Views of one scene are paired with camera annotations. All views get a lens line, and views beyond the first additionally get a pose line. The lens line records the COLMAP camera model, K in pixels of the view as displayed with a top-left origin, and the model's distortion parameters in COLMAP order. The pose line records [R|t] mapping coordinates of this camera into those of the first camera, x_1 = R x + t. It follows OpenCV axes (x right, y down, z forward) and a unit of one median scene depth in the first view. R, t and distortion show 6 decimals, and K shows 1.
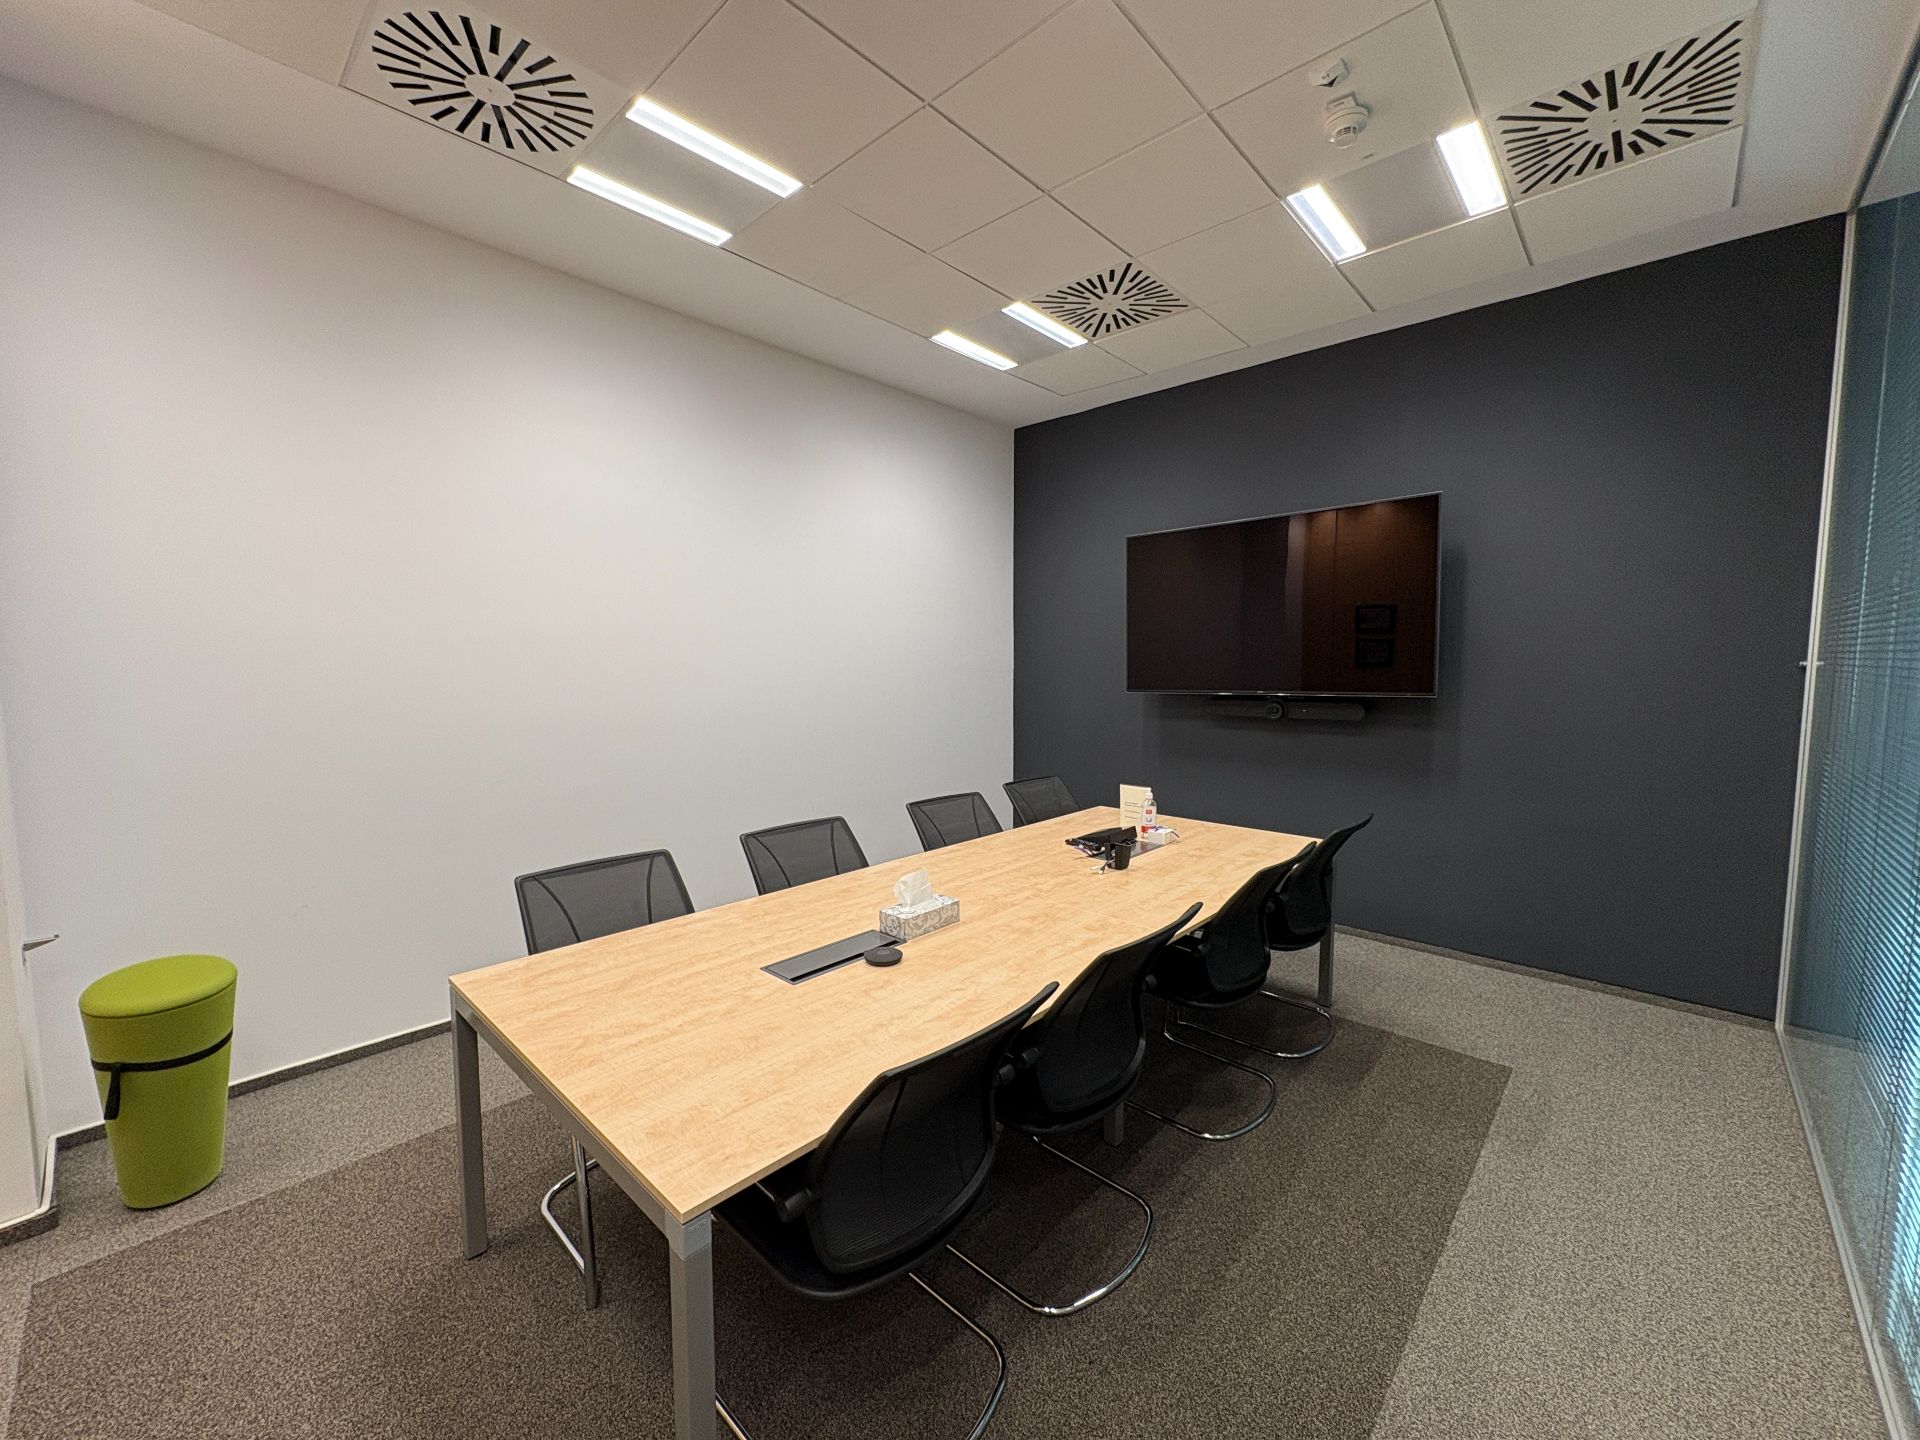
lens RADIAL K [[762.0, 0, 960.0], [0, 762.0, 720.0], [0, 0, 1]] dist [-0.000895, 0.000121]
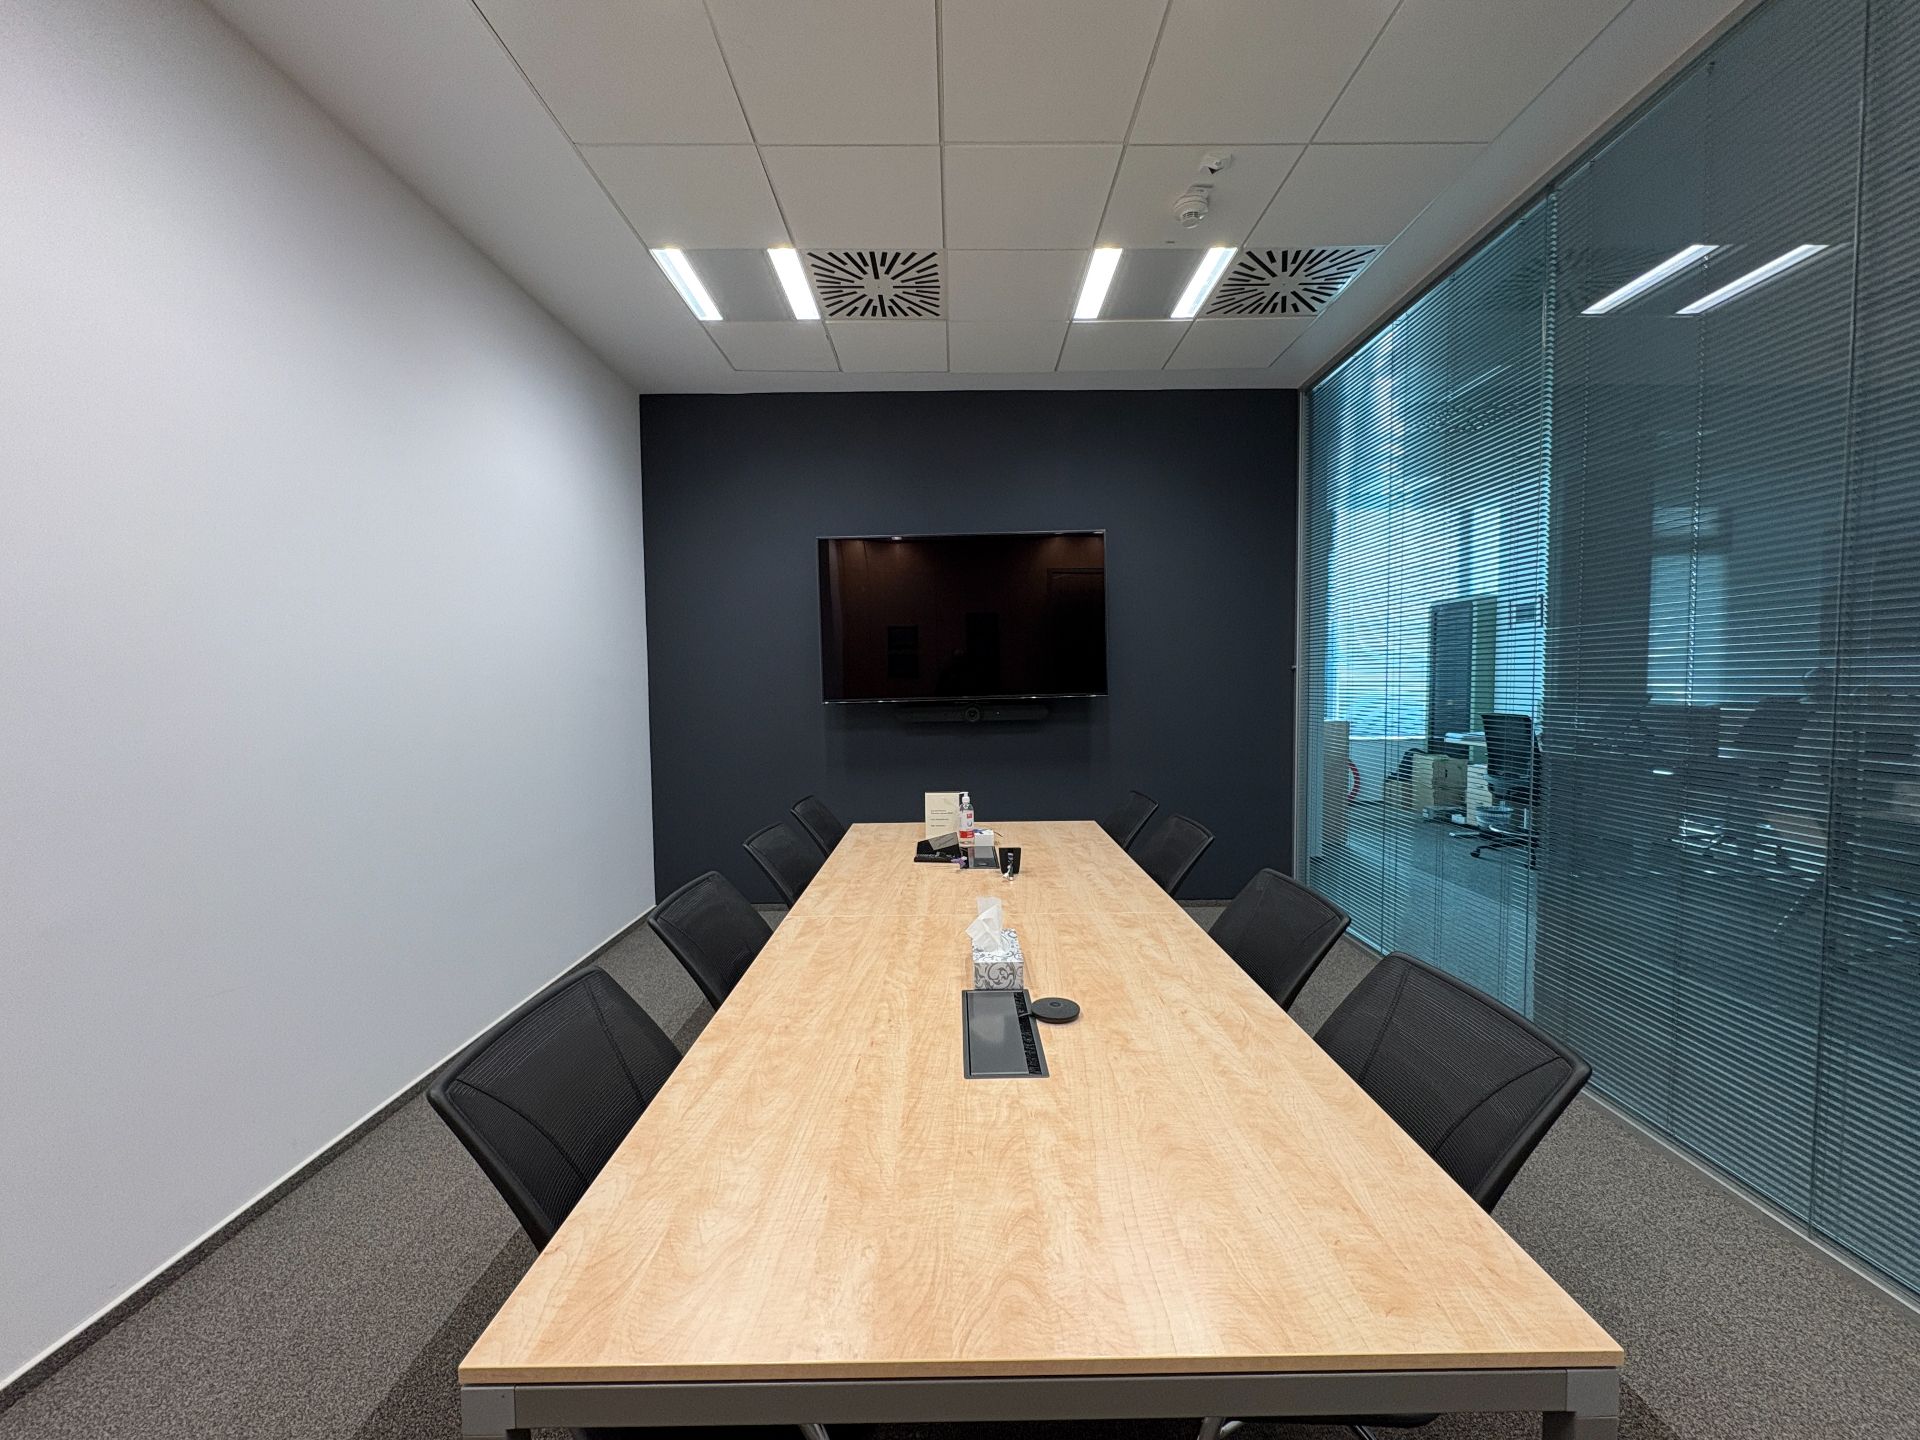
lens RADIAL K [[762.0, 0, 960.0], [0, 762.0, 720.0], [0, 0, 1]] dist [-0.000895, 0.000121]
pose [[0.728237, -0.039733, 0.684172, -0.569401], [0.063685, 0.997922, -0.009833, 0.008784], [-0.682359, 0.050733, 0.729254, 0.385036]]
